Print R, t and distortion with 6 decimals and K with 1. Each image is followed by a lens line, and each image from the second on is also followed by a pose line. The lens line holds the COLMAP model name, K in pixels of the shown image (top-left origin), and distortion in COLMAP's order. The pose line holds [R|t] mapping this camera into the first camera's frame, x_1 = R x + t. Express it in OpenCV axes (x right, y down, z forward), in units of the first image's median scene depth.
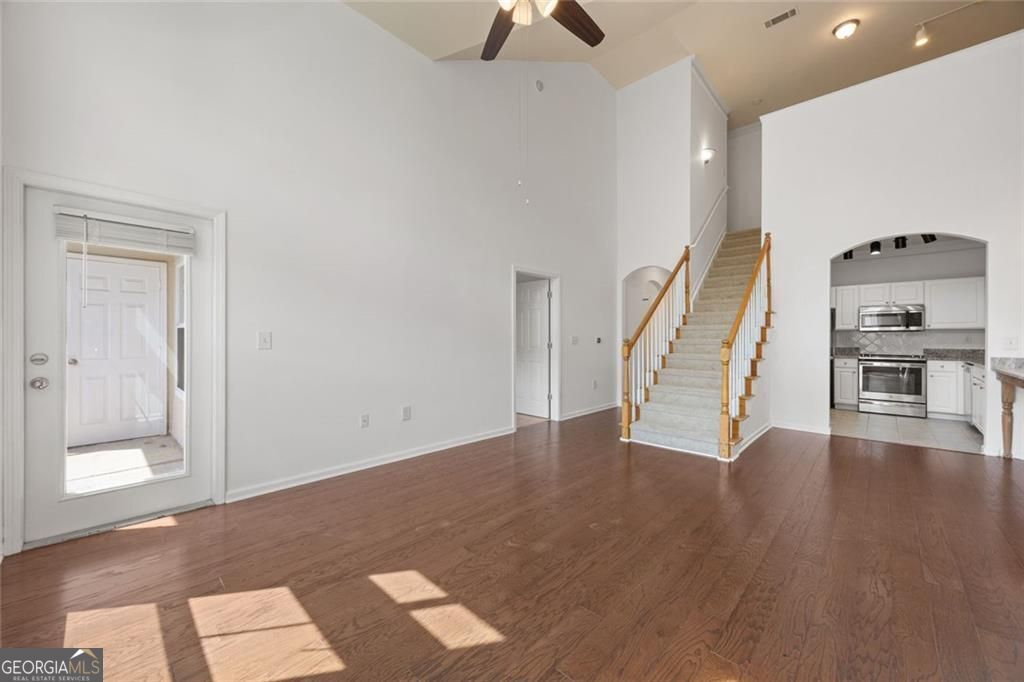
lens RADIAL K [[395.0, 0, 512.1], [0, 395.0, 340.6], [0, 0, 1]] dist [0.006641, 0.000186]
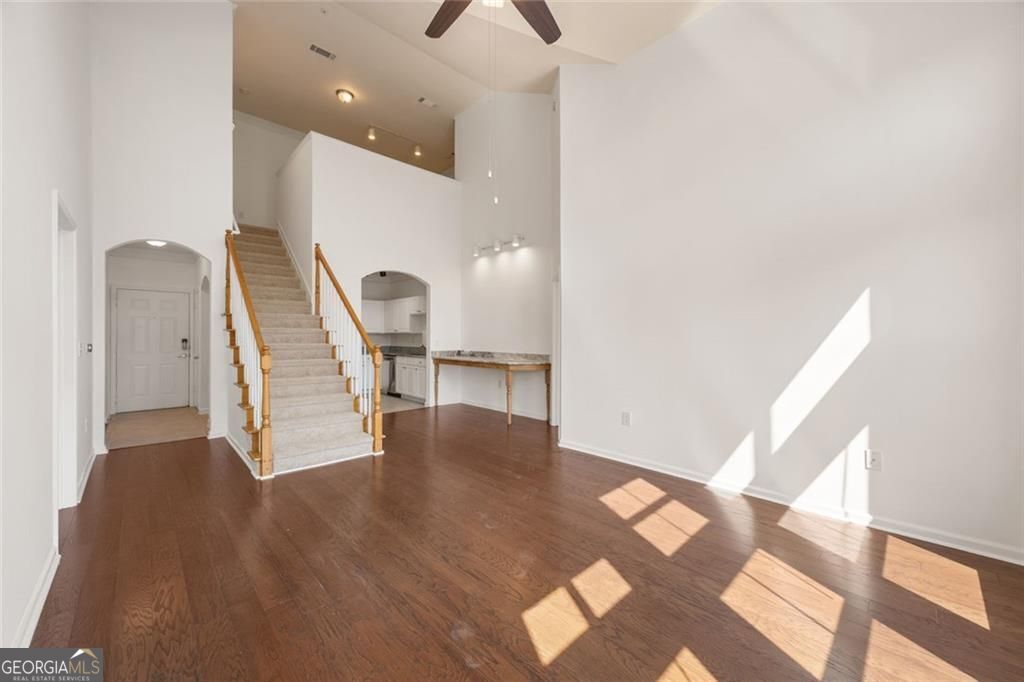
lens RADIAL K [[395.0, 0, 510.6], [0, 395.0, 337.3], [0, 0, 1]] dist [0.006641, 0.000186]
pose [[0.051349, -0.004587, 0.998670, -0.353703], [0.009682, 0.999945, 0.004095, -0.015121], [-0.998634, 0.009459, 0.051391, 0.376870]]
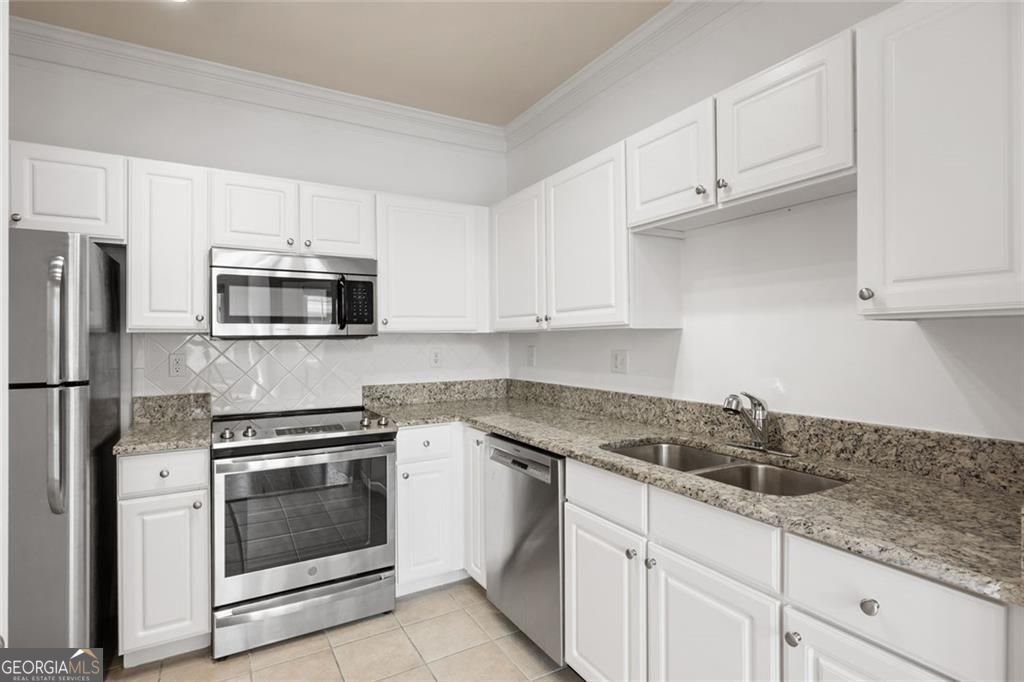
lens RADIAL K [[516.0, 0, 516.6], [0, 516.0, 333.8], [0, 0, 1]] dist [0.000573, -0.002120]
pose [[0.280712, 0.003777, 0.959785, 0.654072], [0.009041, 0.999937, -0.006580, -0.023433], [-0.959749, 0.010524, 0.280660, 0.770078]]
